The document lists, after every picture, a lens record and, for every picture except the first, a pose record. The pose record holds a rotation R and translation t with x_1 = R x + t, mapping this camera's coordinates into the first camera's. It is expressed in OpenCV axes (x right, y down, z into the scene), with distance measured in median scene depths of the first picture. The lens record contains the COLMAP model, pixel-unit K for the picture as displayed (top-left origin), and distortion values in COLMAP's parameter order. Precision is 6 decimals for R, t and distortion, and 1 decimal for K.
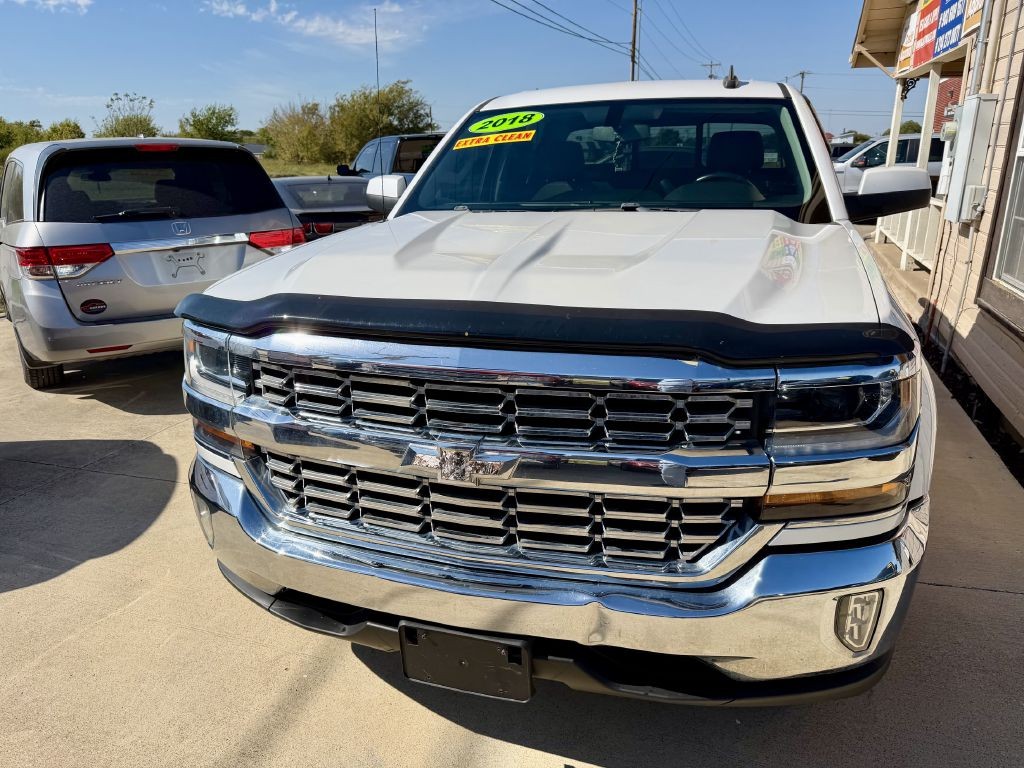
lens RADIAL K [[726.5, 0, 515.2], [0, 726.5, 379.9], [0, 0, 1]] dist [0.011761, -0.009524]
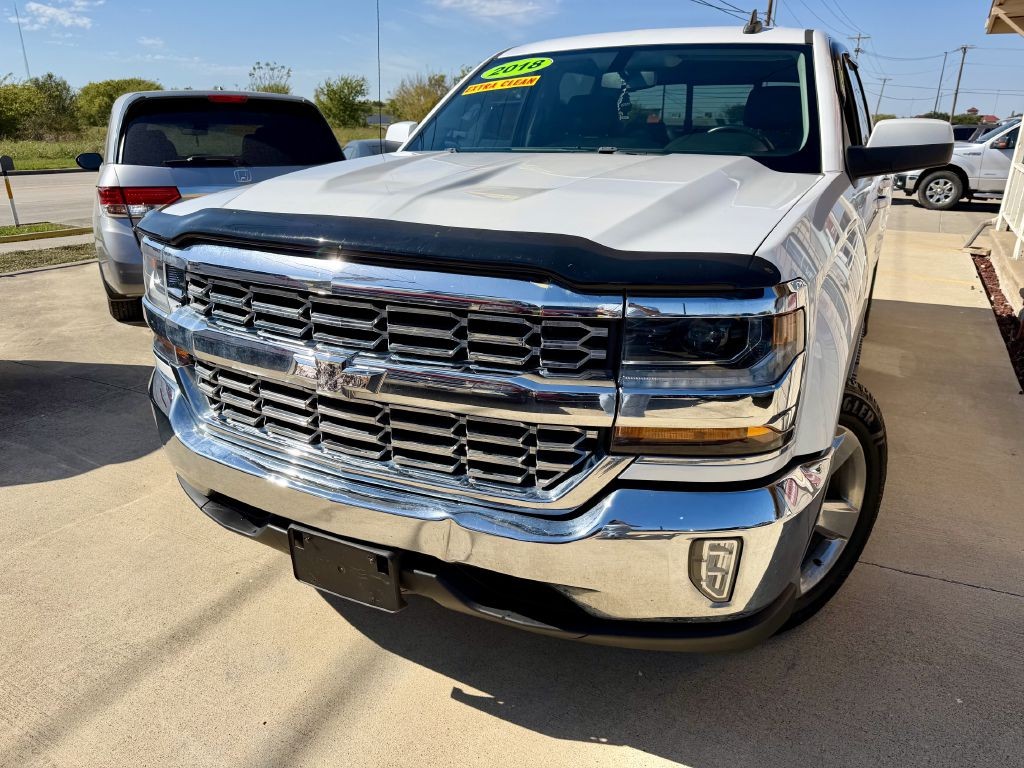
lens RADIAL K [[727.4, 0, 507.3], [0, 727.4, 386.5], [0, 0, 1]] dist [0.004811, -0.004597]
pose [[0.984947, 0.078849, -0.153824, 0.217965], [-0.072885, 0.996367, 0.044042, 0.045565], [0.156738, -0.032167, 0.987116, 0.010709]]
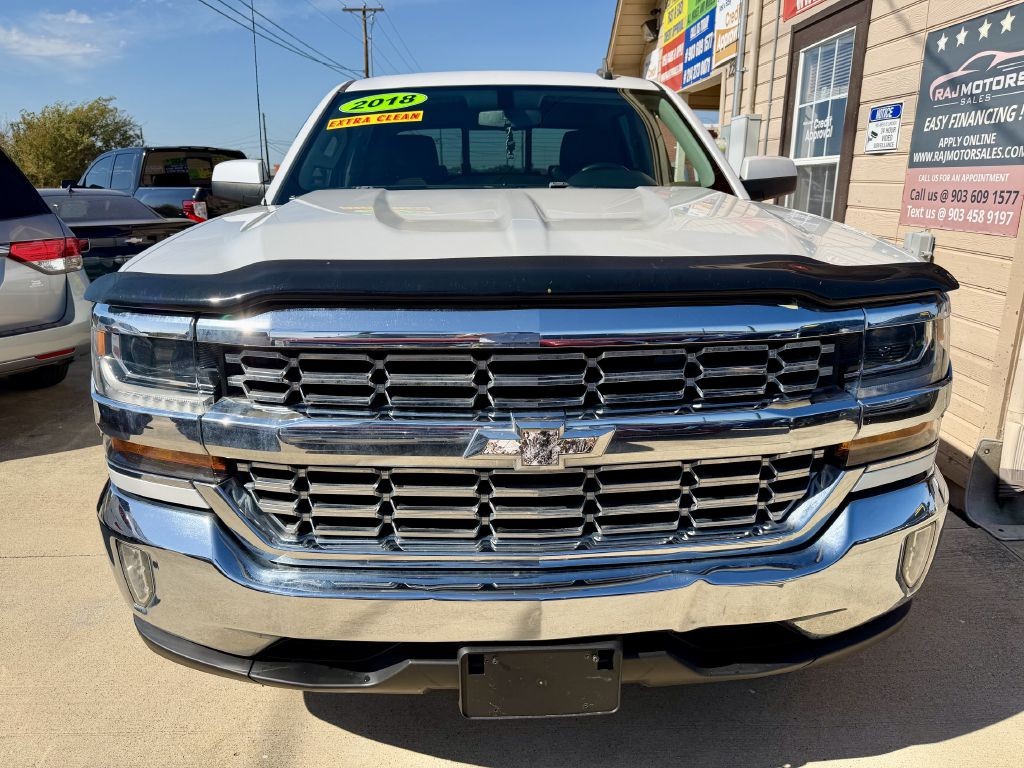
lens RADIAL K [[726.1, 0, 513.8], [0, 726.1, 387.1], [0, 0, 1]] dist [0.009724, -0.008696]
pose [[0.940219, -0.078965, 0.331288, -0.255748], [0.088561, 0.995973, -0.013944, 0.037470], [-0.328853, 0.042450, 0.943427, 0.137384]]
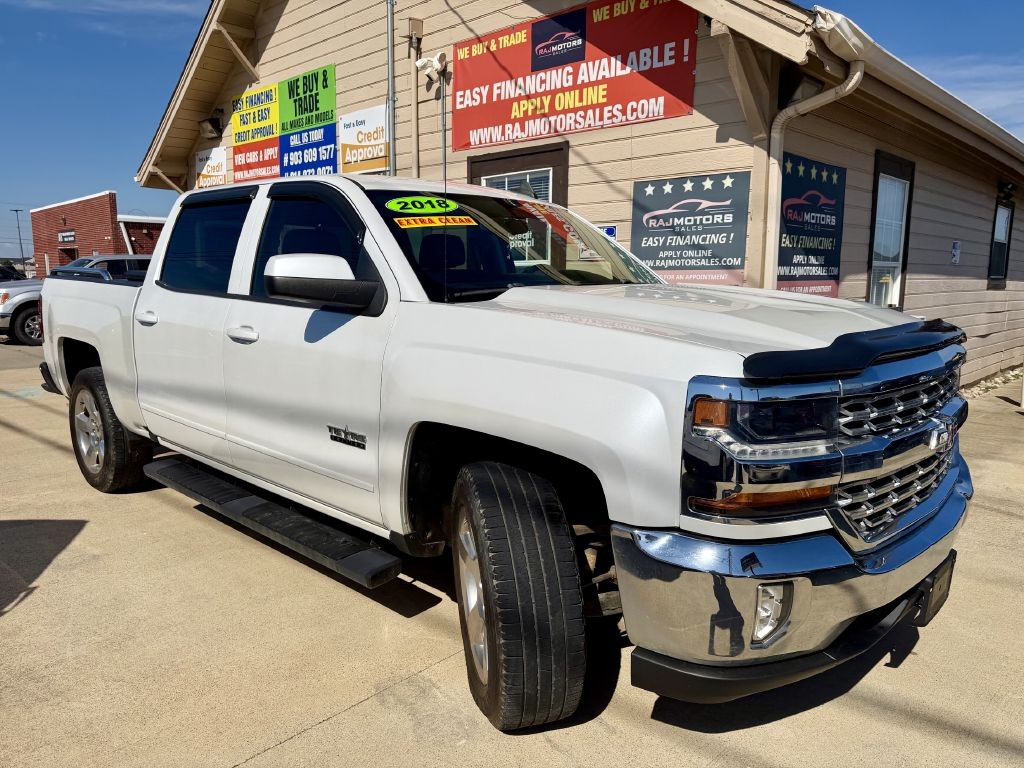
lens RADIAL K [[724.0, 0, 507.3], [0, 724.0, 386.2], [0, 0, 1]] dist [0.095888, -0.169445]
pose [[0.434032, -0.116626, 0.893317, -1.146525], [0.256362, 0.966579, 0.001633, -0.132046], [-0.863652, 0.228303, 0.449424, 0.714923]]
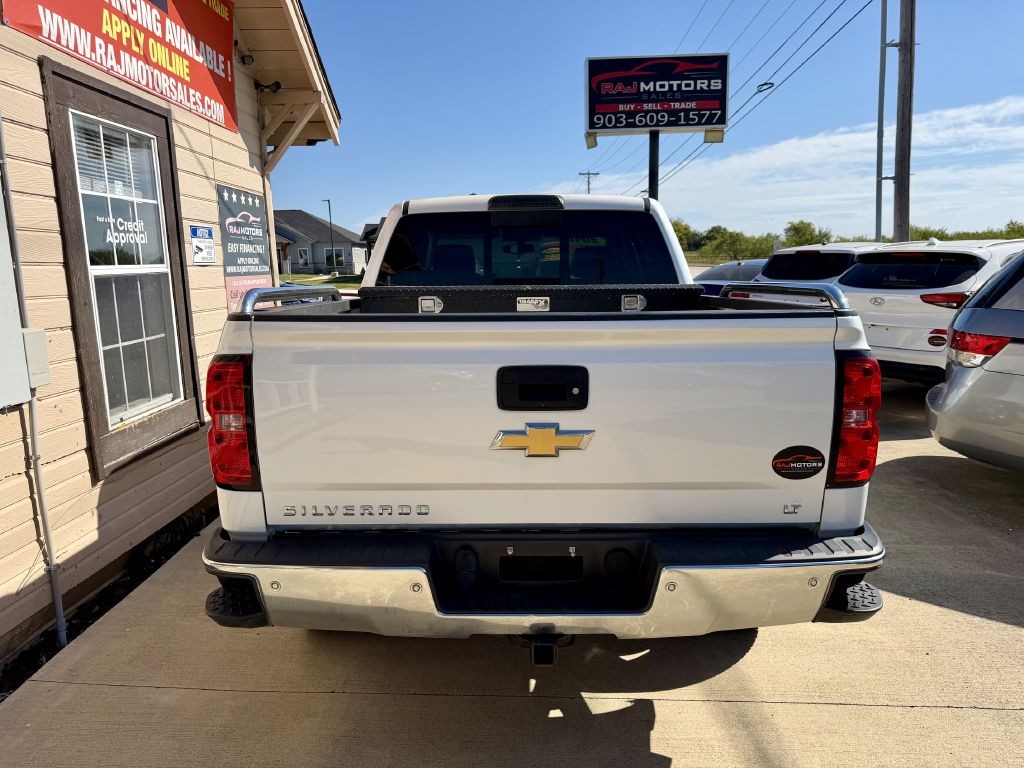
lens RADIAL K [[730.4, 0, 512.7], [0, 730.4, 383.6], [0, 0, 1]] dist [0.006318, -0.003451]
pose [[-0.952453, 0.081431, -0.293601, 0.961157], [-0.060265, 0.894236, 0.443521, -1.110592], [0.298665, 0.440127, -0.846810, 3.550526]]
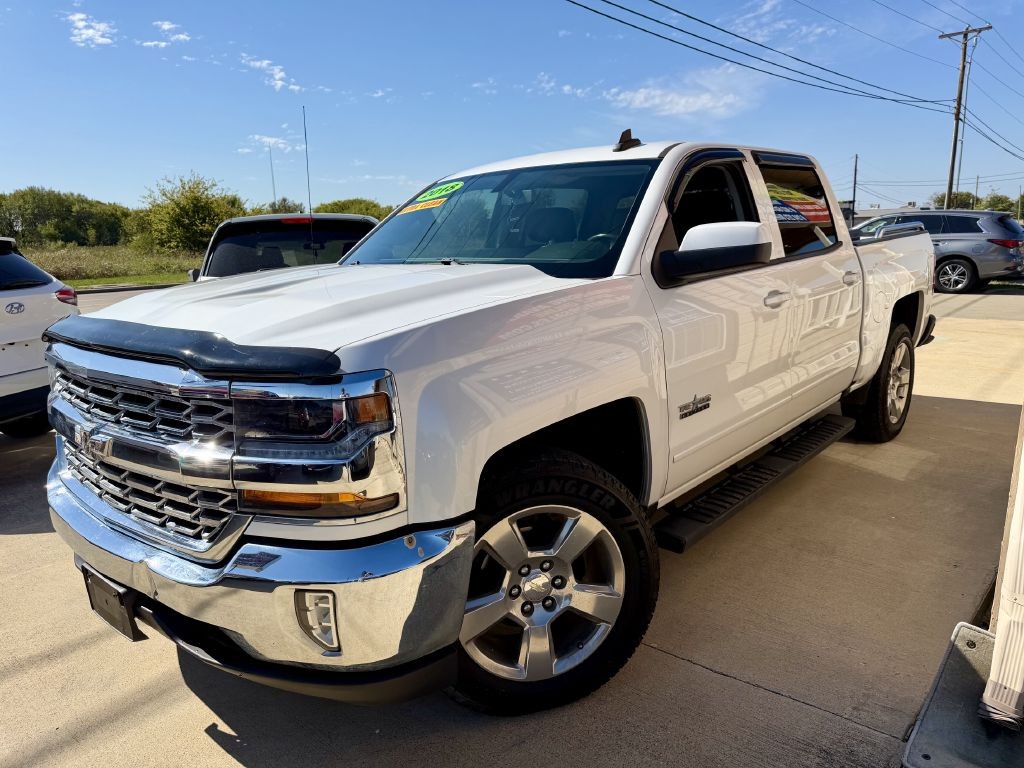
lens RADIAL K [[726.2, 0, 516.9], [0, 726.2, 389.1], [0, 0, 1]] dist [0.008881, -0.005770]
pose [[0.917201, 0.071685, -0.391922, 0.764640], [-0.103255, 0.992841, -0.060047, 0.013030], [0.384812, 0.095544, 0.918037, 0.045363]]
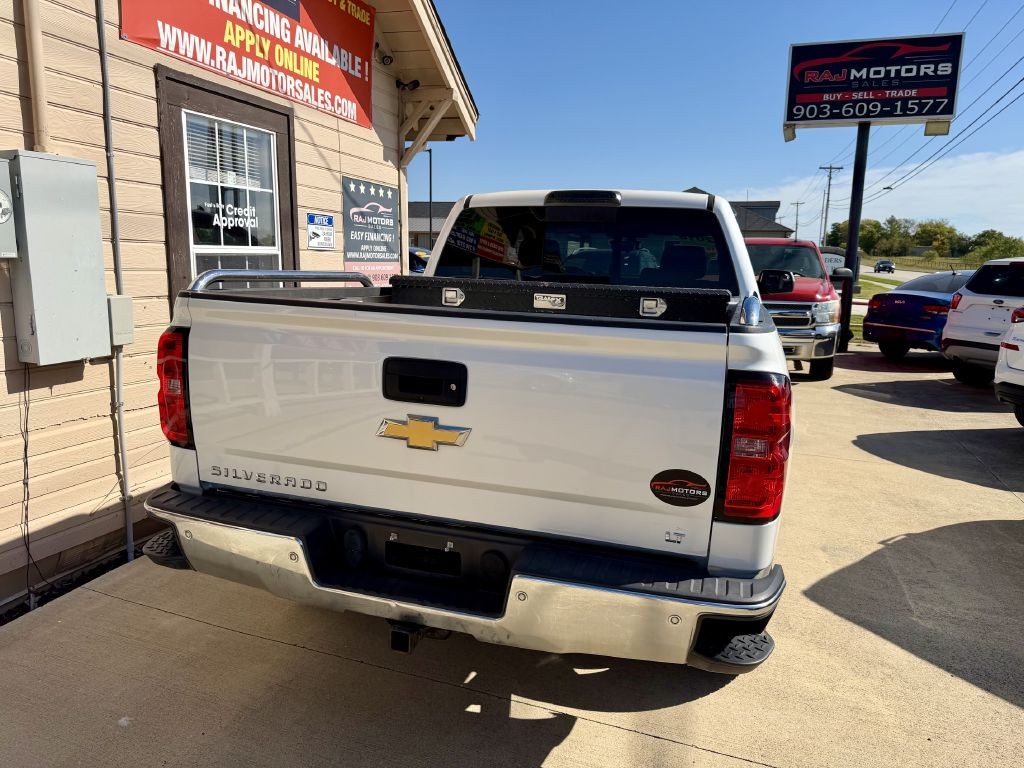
lens RADIAL K [[727.9, 0, 512.9], [0, 727.9, 382.8], [0, 0, 1]] dist [0.037472, -0.046551]
pose [[-0.999923, -0.009628, -0.007844, 0.578725], [-0.012157, 0.887940, 0.459798, -1.126750], [0.002538, 0.459858, -0.887989, 3.610235]]
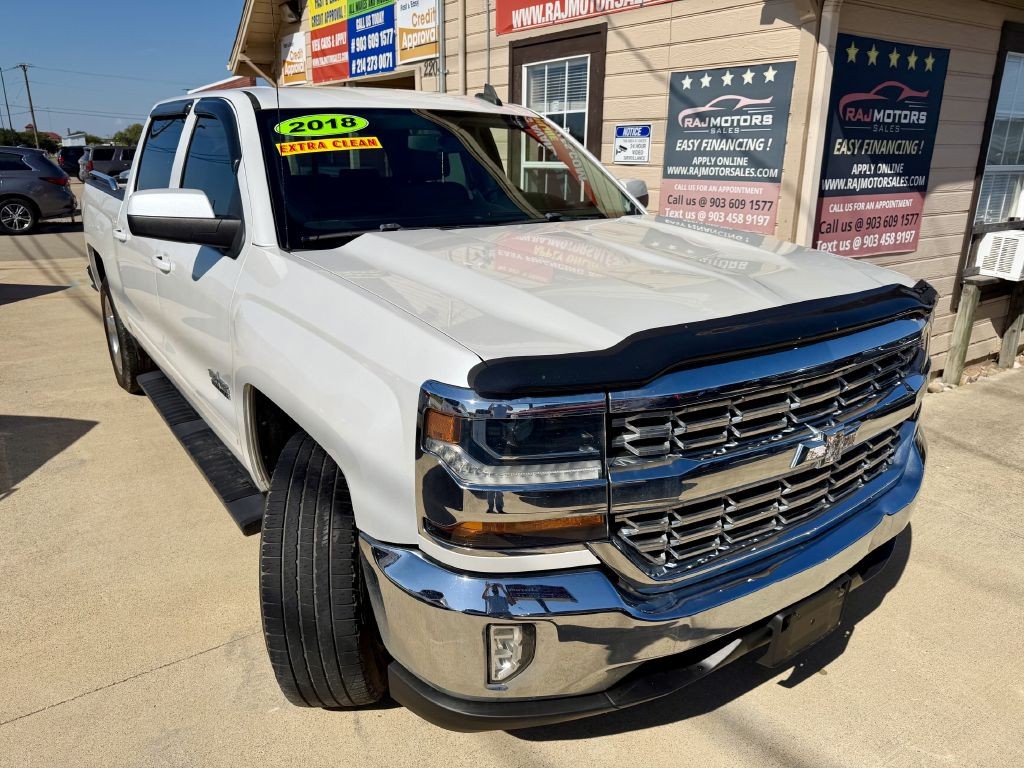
lens RADIAL K [[732.4, 0, 502.7], [0, 732.4, 387.5], [0, 0, 1]] dist [0.004142, -0.004143]
pose [[0.608938, -0.223066, 0.761207, -0.823925], [0.219991, 0.969492, 0.108118, -0.137689], [-0.762102, 0.101622, 0.639433, 0.431061]]
